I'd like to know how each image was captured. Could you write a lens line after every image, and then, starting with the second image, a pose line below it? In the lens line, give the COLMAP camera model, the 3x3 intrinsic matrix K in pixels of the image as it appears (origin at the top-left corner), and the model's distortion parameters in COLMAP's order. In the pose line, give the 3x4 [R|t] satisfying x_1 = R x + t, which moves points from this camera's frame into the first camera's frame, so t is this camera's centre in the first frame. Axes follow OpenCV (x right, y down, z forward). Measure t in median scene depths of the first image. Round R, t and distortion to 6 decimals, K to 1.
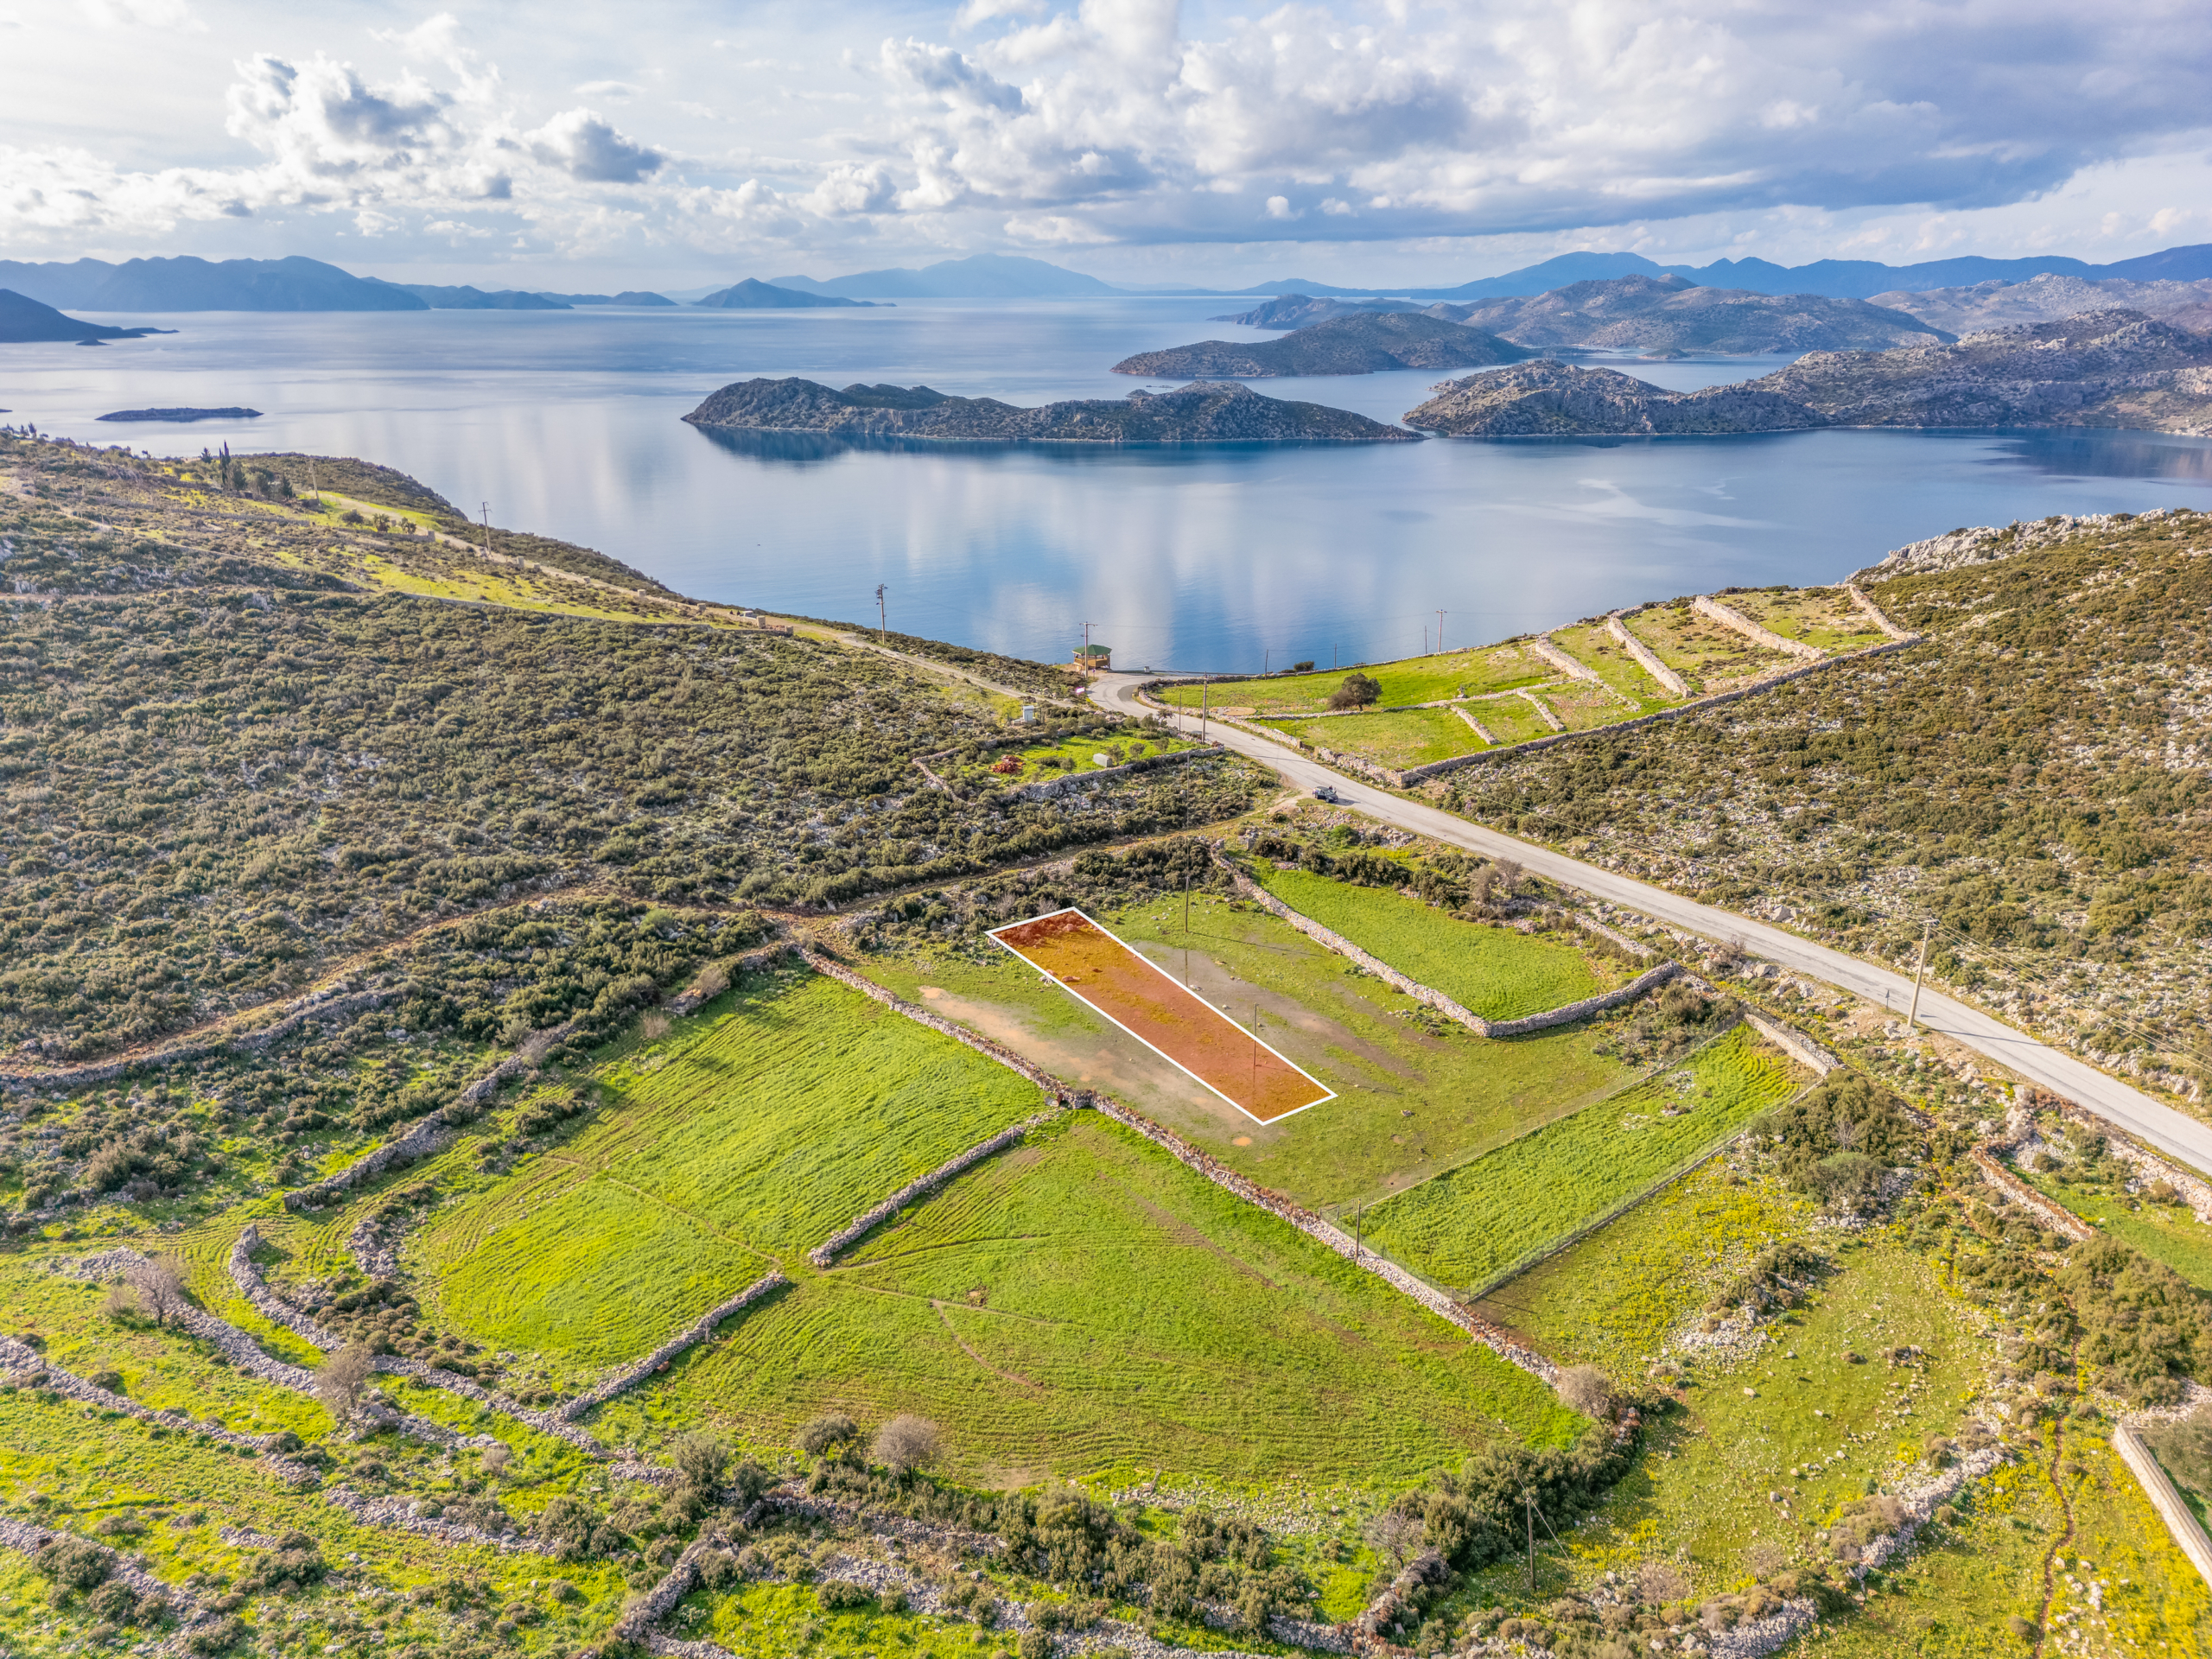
lens RADIAL K [[1541.7, 0, 1104.2], [0, 1541.7, 835.9], [0, 0, 1]] dist [0.078140, -0.077095]
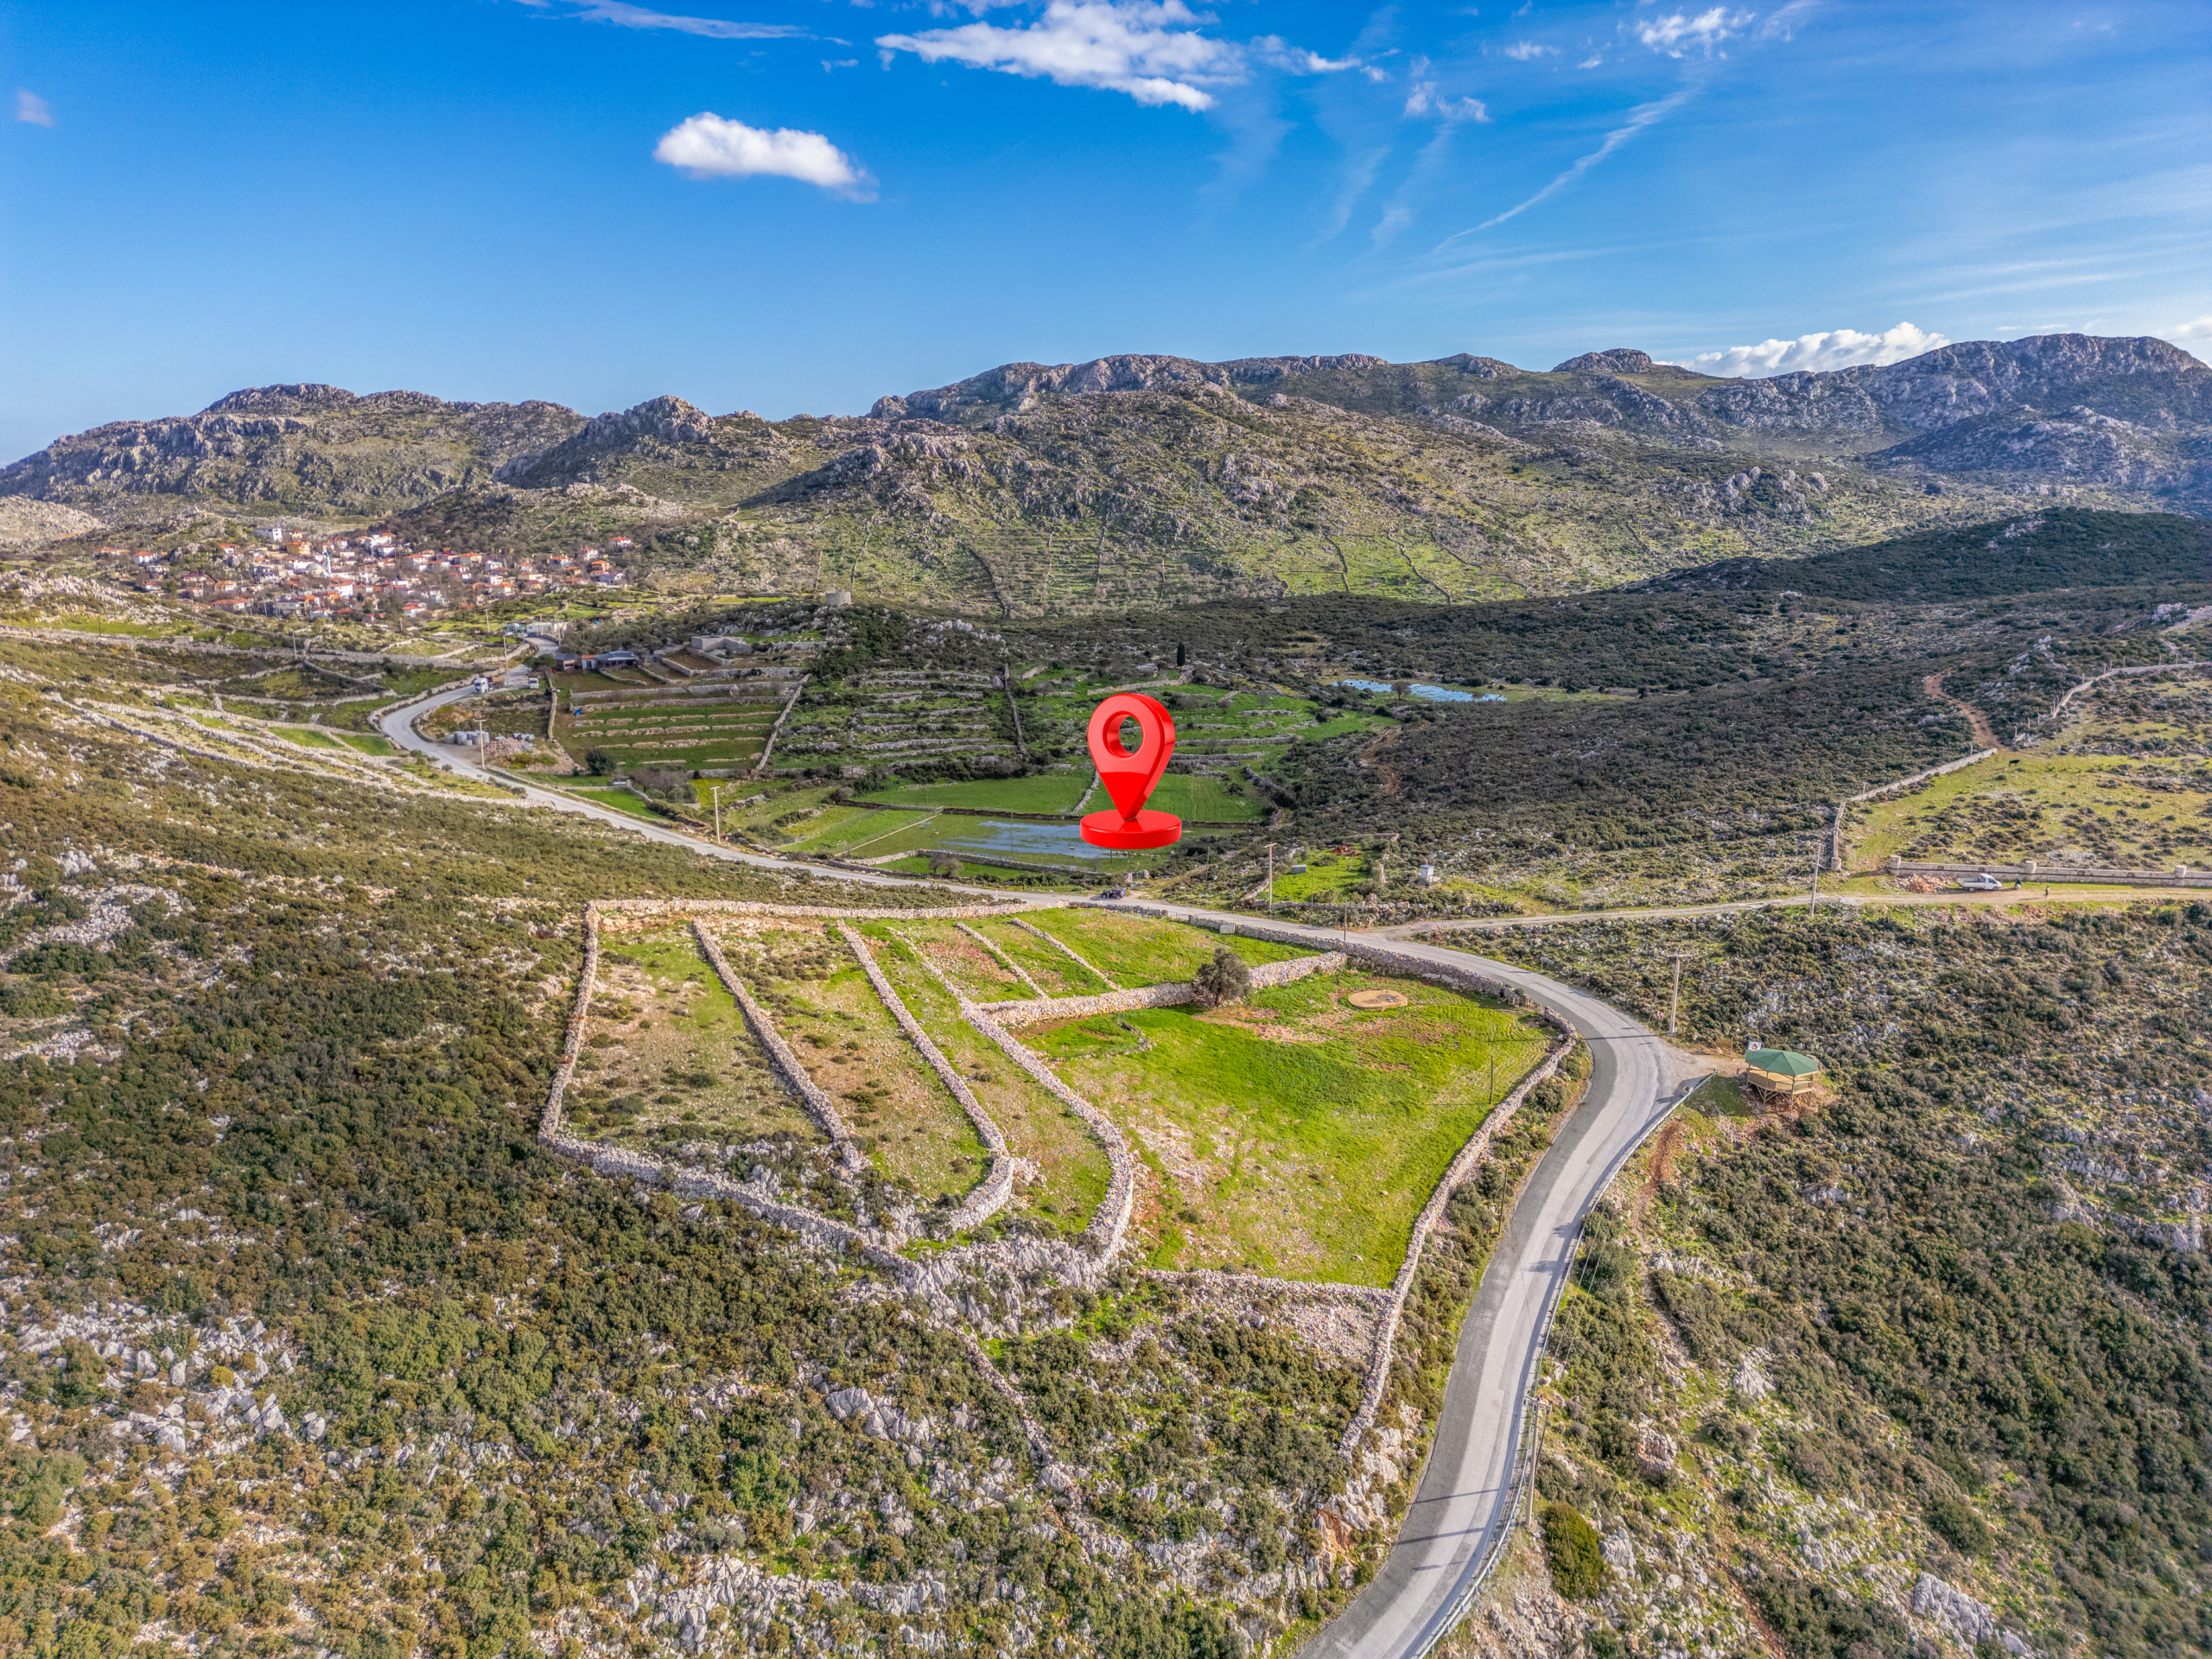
lens RADIAL K [[1536.6, 0, 1102.7], [0, 1536.6, 842.9], [0, 0, 1]] dist [0.082862, -0.086769]
pose [[-0.860845, 0.128574, -0.492356, 0.736593], [-0.159873, 0.850226, 0.501554, -0.660697], [0.483101, 0.510475, -0.711357, 1.830655]]
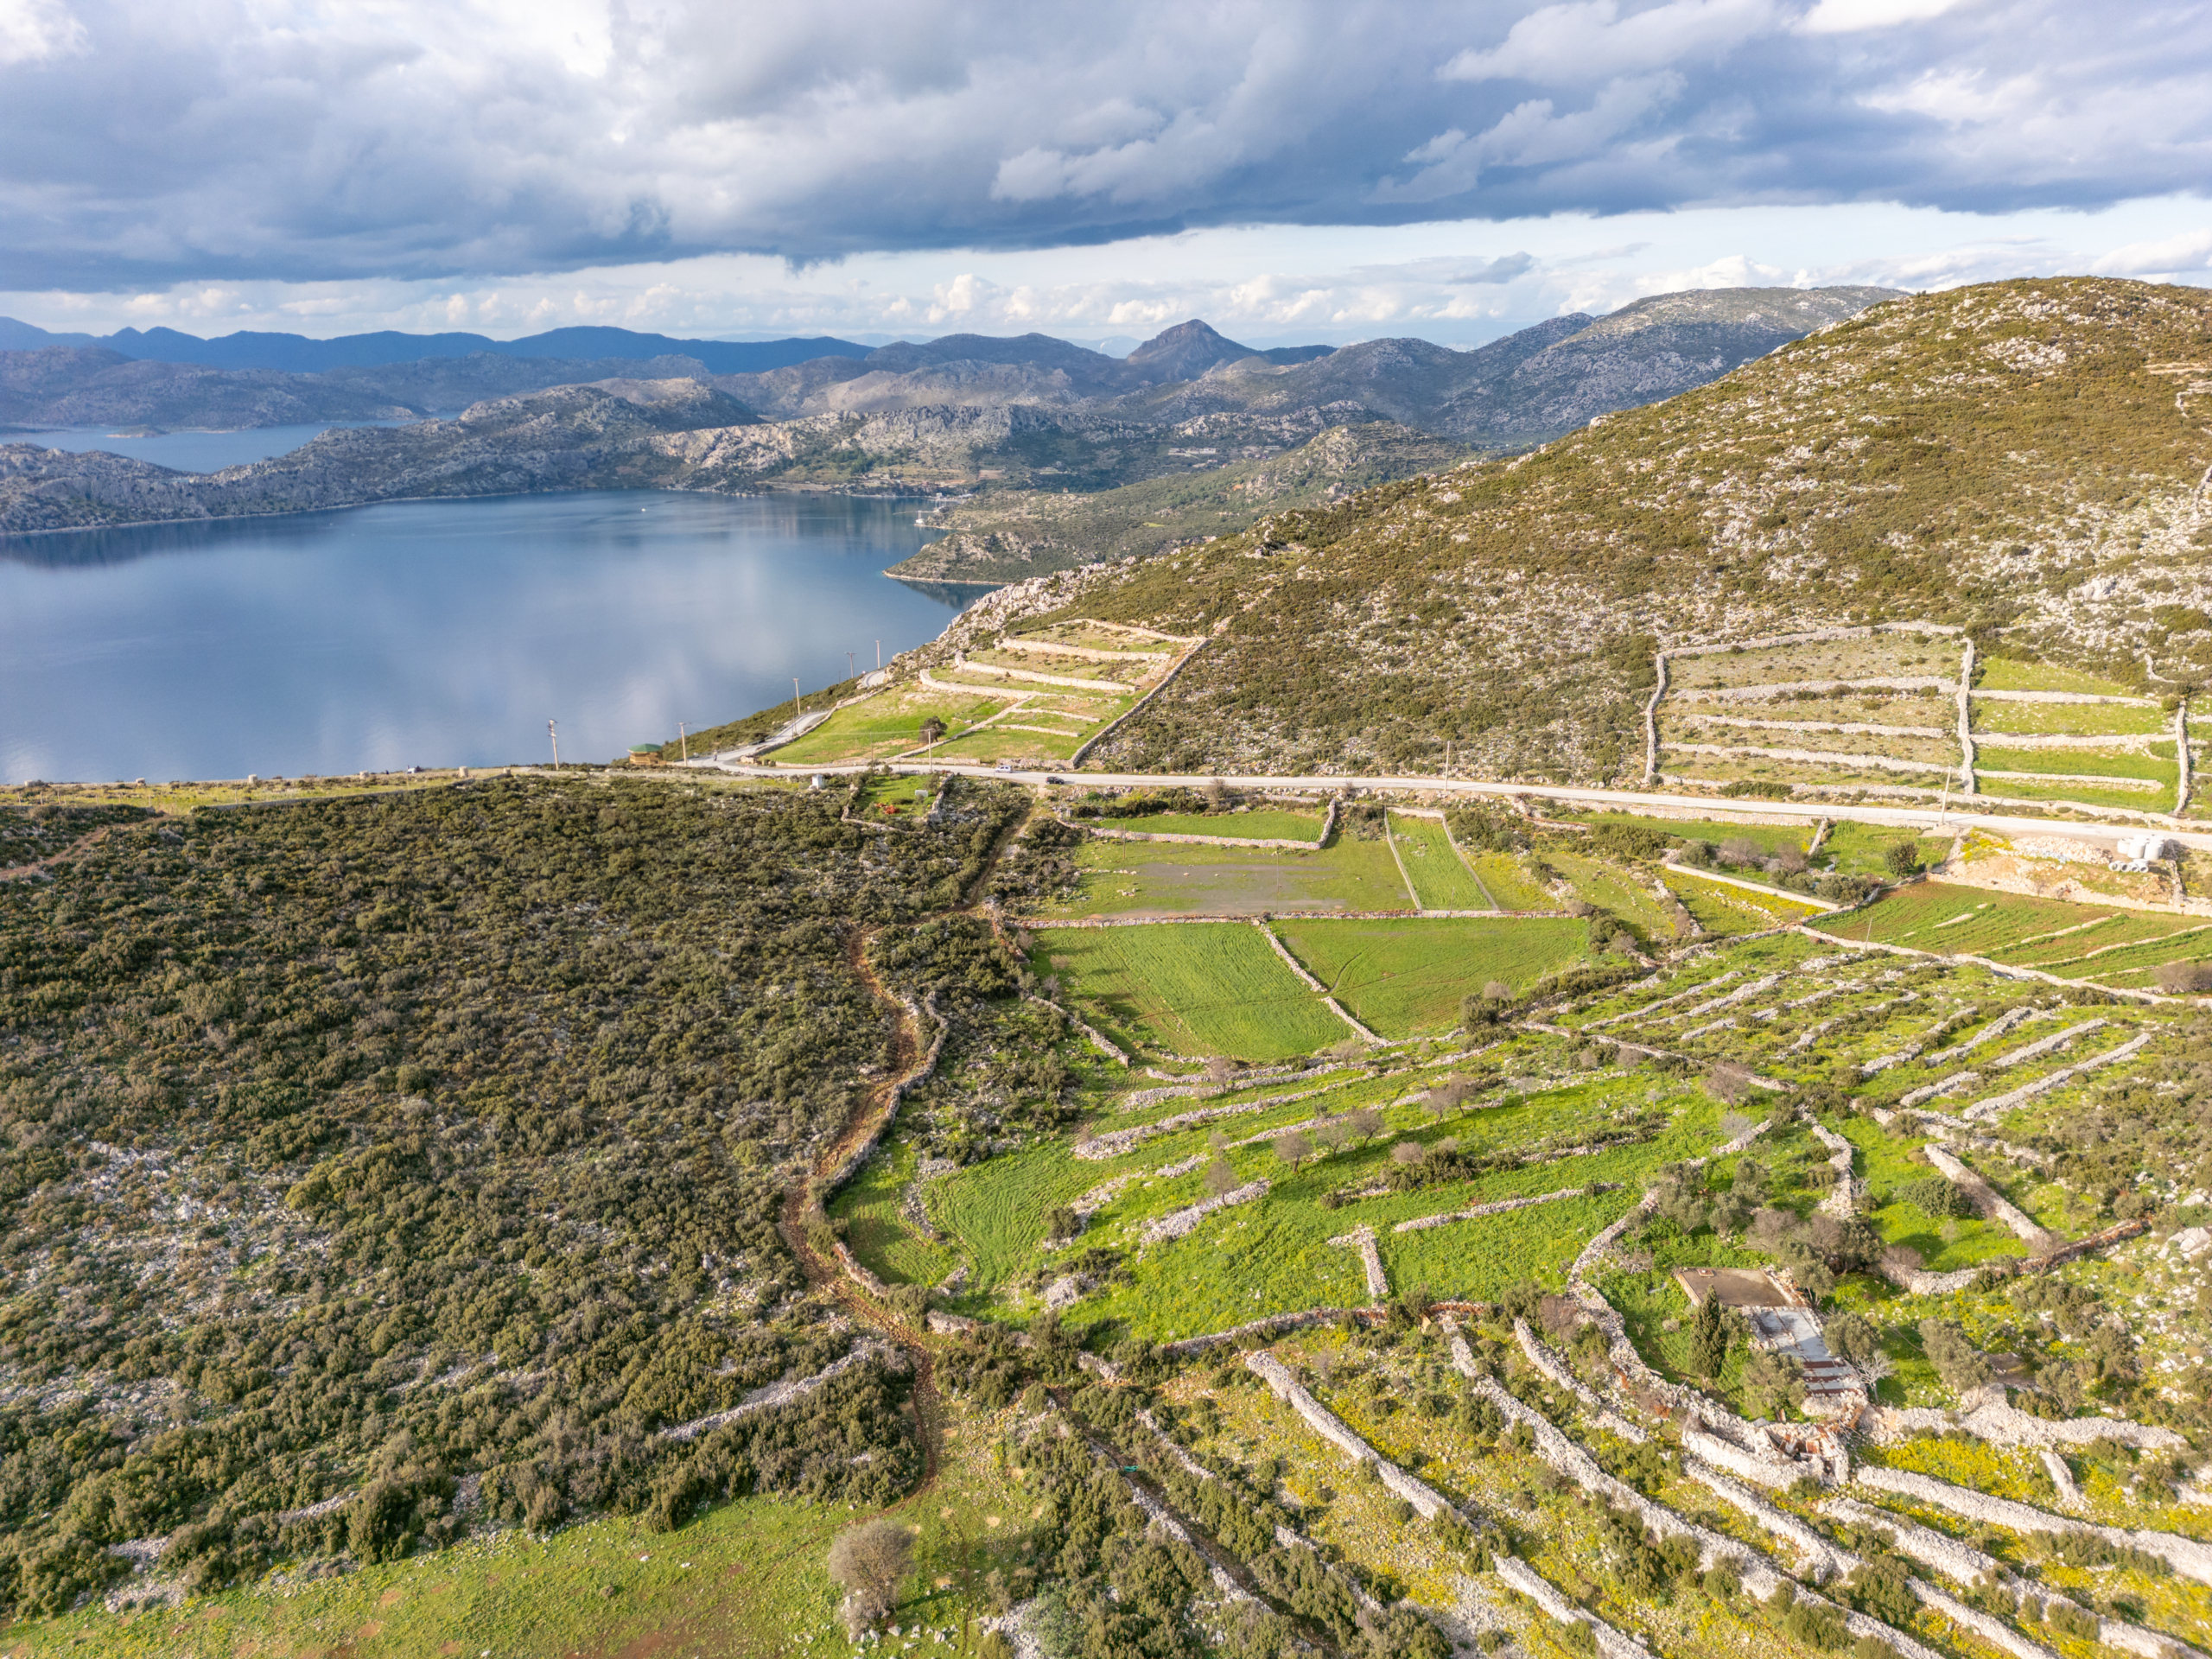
lens RADIAL K [[1543.8, 0, 1102.3], [0, 1543.8, 831.4], [0, 0, 1]] dist [0.090281, -0.093509]
pose [[0.626103, -0.229052, 0.745339, -1.020450], [0.261730, 0.962158, 0.075824, -0.084248], [-0.734502, 0.147604, 0.662360, -0.077499]]
